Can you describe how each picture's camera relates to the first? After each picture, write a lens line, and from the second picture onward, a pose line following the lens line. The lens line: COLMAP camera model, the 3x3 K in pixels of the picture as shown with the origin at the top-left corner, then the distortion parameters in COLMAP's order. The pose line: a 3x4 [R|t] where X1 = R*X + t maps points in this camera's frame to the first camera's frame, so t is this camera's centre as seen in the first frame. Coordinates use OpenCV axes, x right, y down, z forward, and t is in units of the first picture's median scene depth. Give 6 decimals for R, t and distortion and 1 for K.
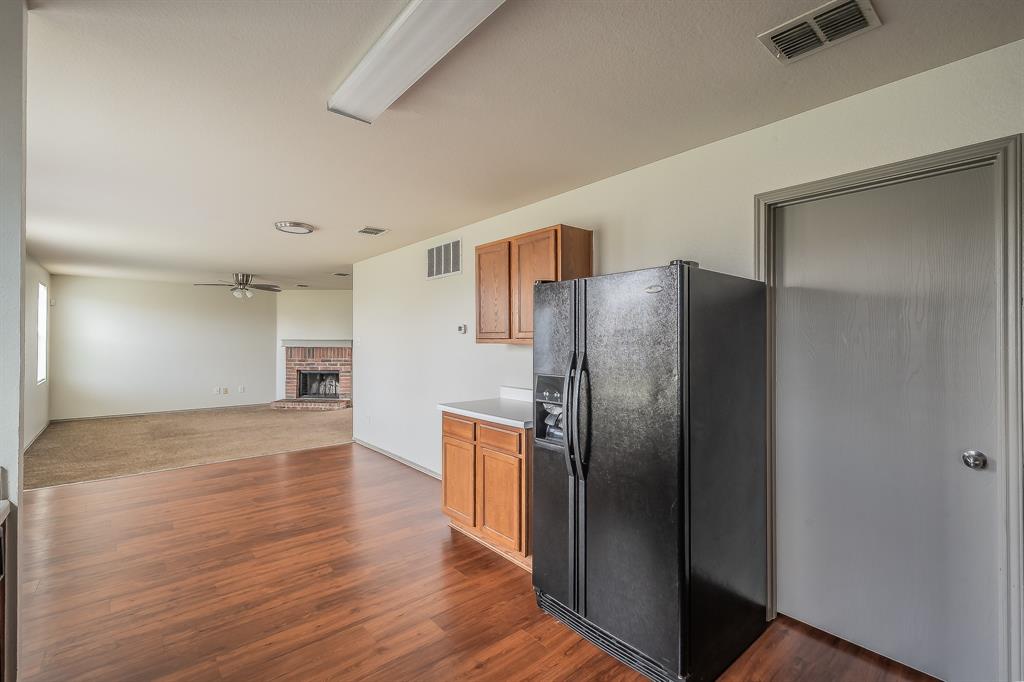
lens RADIAL K [[453.0, 0, 512.0], [0, 453.0, 341.0], [0, 0, 1]] dist [-0.000652, -0.000115]
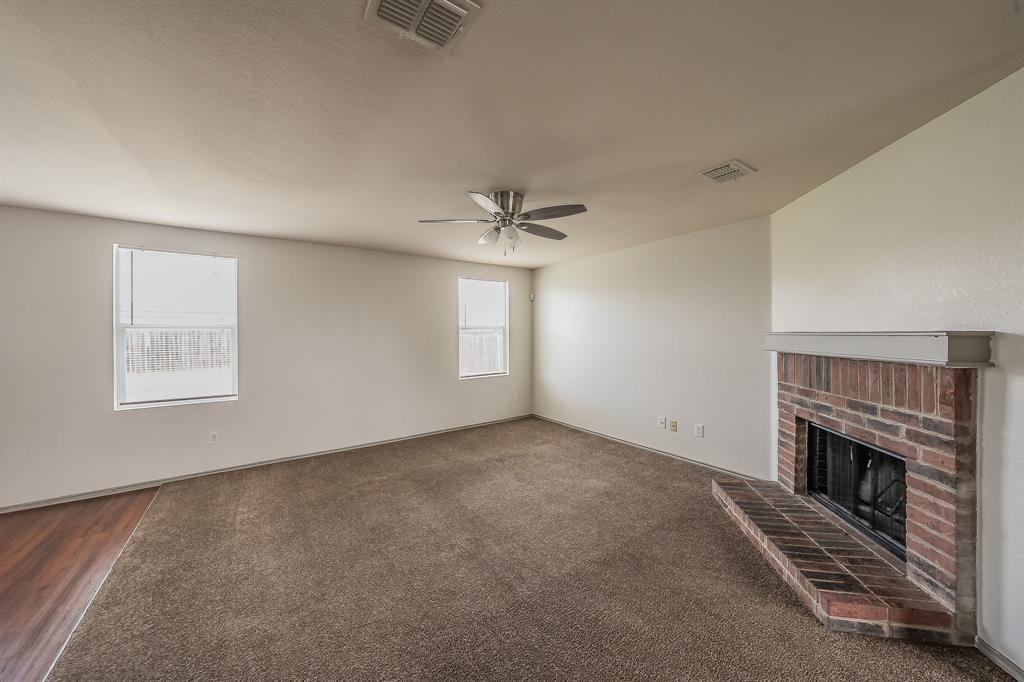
lens RADIAL K [[362.1, 0, 511.6], [0, 362.1, 335.9], [0, 0, 1]] dist [-0.000560, -0.000119]
pose [[-0.090426, 0.004775, -0.995892, -0.414575], [0.001786, 0.999988, 0.004632, -0.005410], [0.995902, -0.001360, -0.090433, 2.000635]]
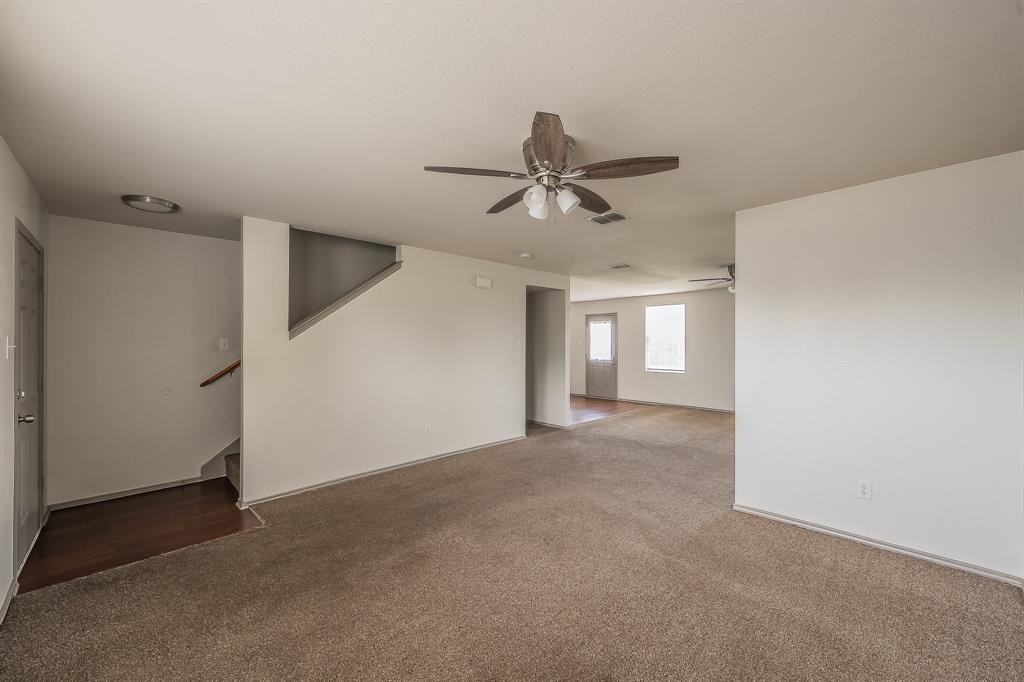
lens RADIAL K [[398.9, 0, 512.1], [0, 398.9, 337.7], [0, 0, 1]] dist [-0.001561, -0.000106]
pose [[-0.998136, -0.002868, -0.060959, -0.234071], [-0.002376, 0.999964, -0.008157, -0.004629], [0.060980, -0.007997, -0.998107, 3.328538]]
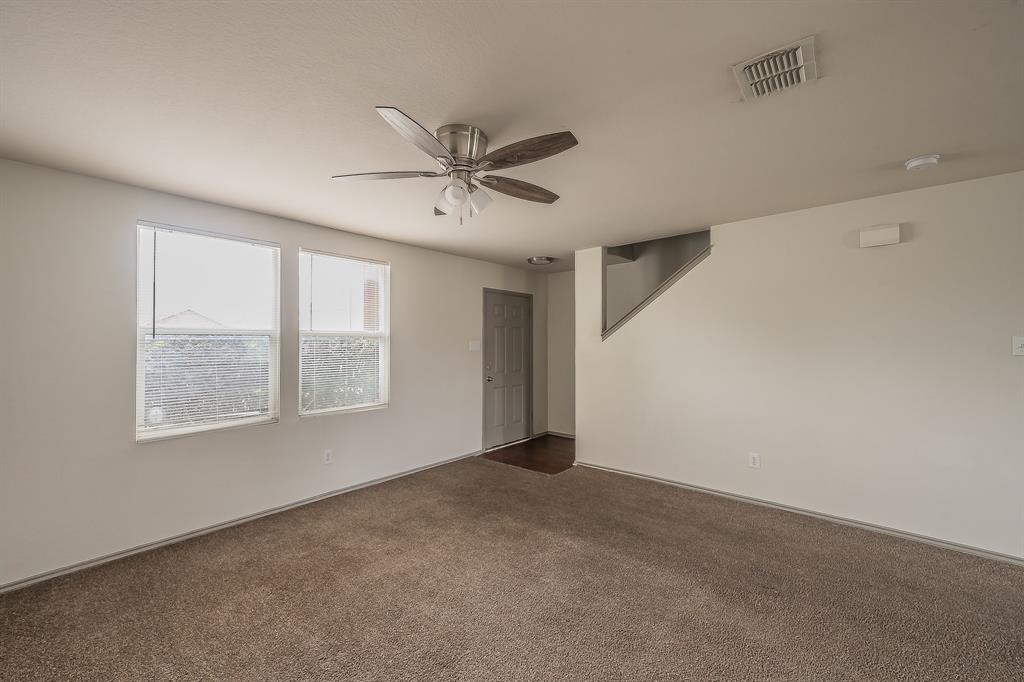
lens RADIAL K [[398.9, 0, 512.1], [0, 398.9, 337.7], [0, 0, 1]] dist [-0.001561, -0.000106]
pose [[-0.141589, 0.012549, 0.989846, -0.870880], [0.005145, 0.999915, -0.011941, -0.004748], [-0.989912, 0.003402, -0.141642, 2.766133]]
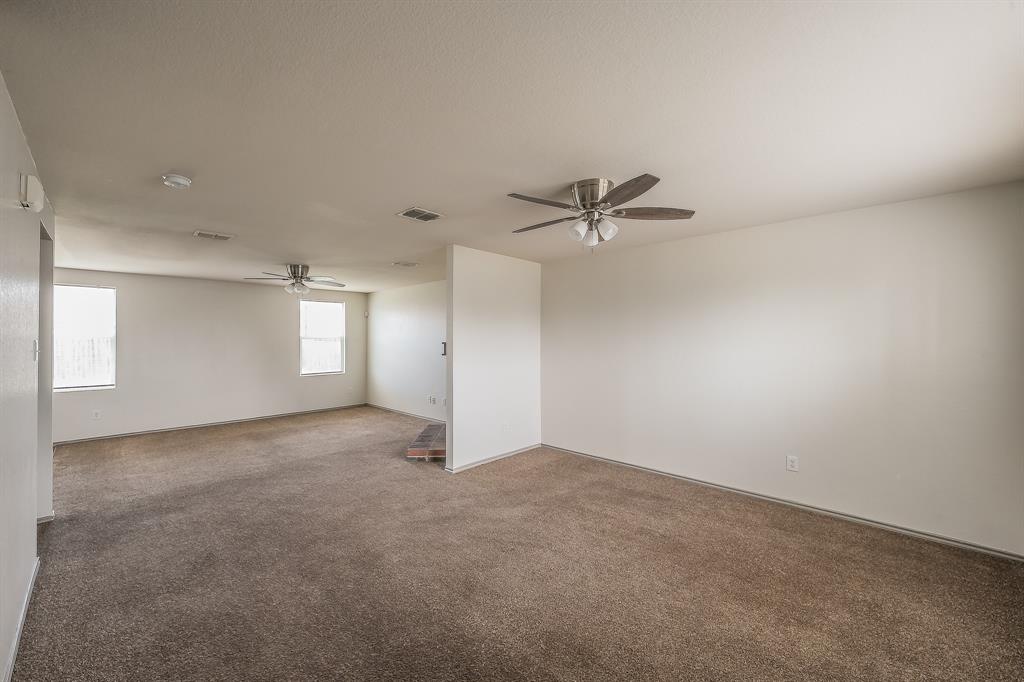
lens RADIAL K [[398.9, 0, 512.1], [0, 398.9, 337.7], [0, 0, 1]] dist [-0.001561, -0.000106]
pose [[0.102231, -0.008680, -0.994723, 0.370087], [-0.003024, 0.999955, -0.009036, -0.014067], [0.994756, 0.003932, 0.102200, 2.543507]]
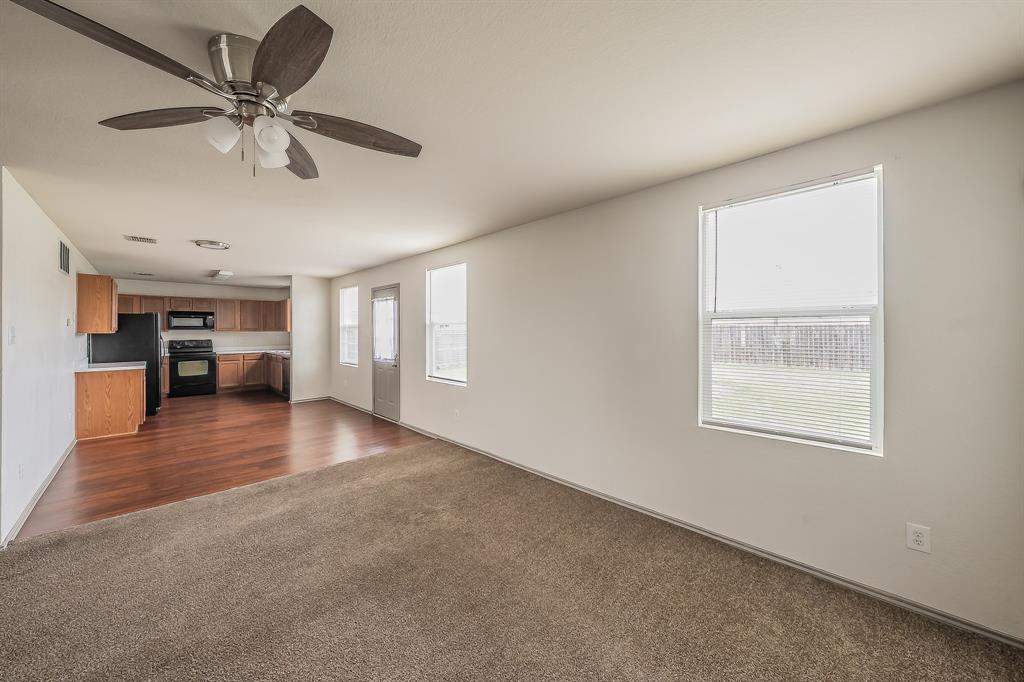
lens RADIAL K [[370.9, 0, 504.2], [0, 370.9, 330.0], [0, 0, 1]] dist [-0.000117, 0.000083]
pose [[-0.998405, 0.002121, -0.056420, -1.380982], [0.001955, 0.999994, 0.003002, -0.006628], [0.056426, 0.002887, -0.998403, 2.317005]]
